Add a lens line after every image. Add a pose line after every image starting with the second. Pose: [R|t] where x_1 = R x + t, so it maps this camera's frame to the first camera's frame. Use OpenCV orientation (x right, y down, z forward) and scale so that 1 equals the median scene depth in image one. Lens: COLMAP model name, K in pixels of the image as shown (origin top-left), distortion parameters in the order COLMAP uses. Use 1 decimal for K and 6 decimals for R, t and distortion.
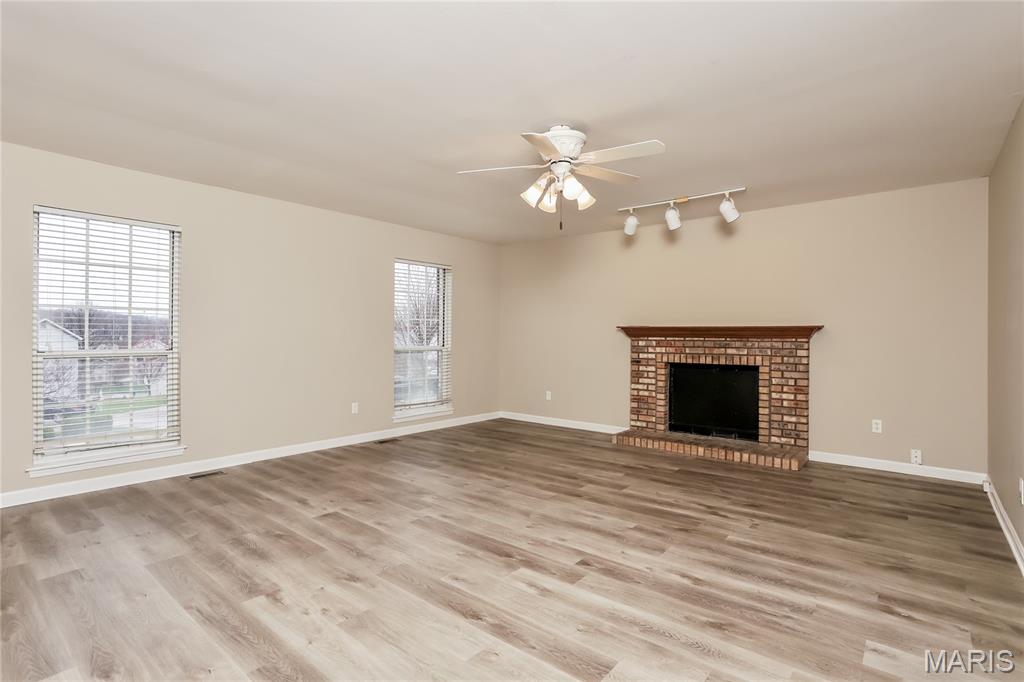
lens RADIAL K [[504.9, 0, 512.0], [0, 504.9, 341.0], [0, 0, 1]] dist [0.003316, 0.001257]
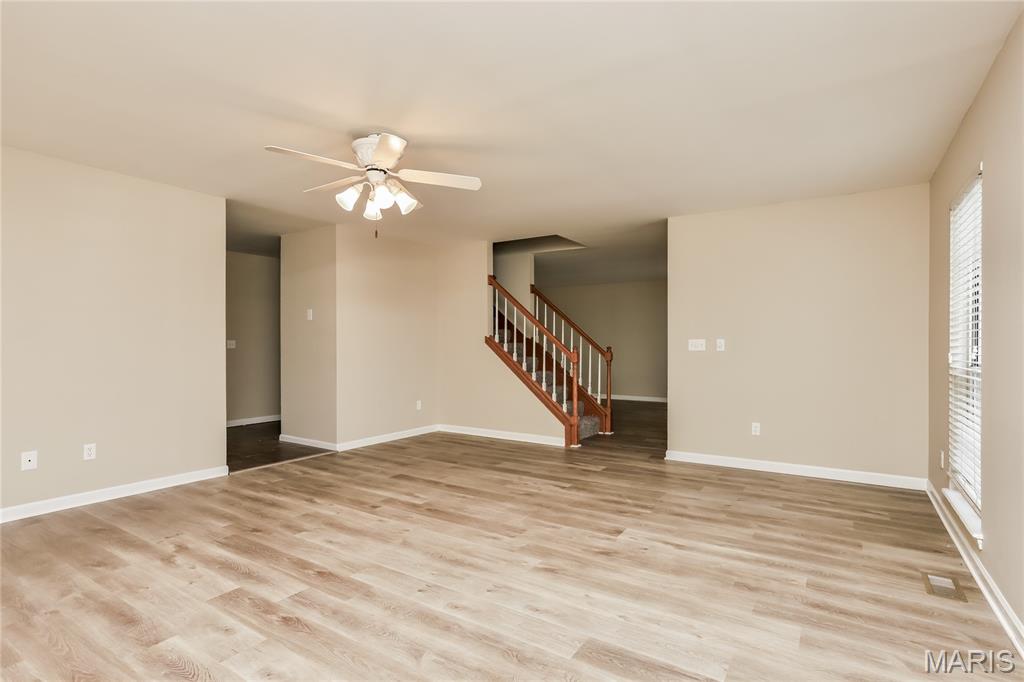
lens RADIAL K [[504.9, 0, 512.0], [0, 504.9, 341.0], [0, 0, 1]] dist [0.003316, 0.001257]
pose [[-0.992831, -0.006729, -0.119337, -0.053542], [-0.006938, 0.999975, 0.001339, -0.018712], [0.119325, 0.002157, -0.992853, 2.063115]]
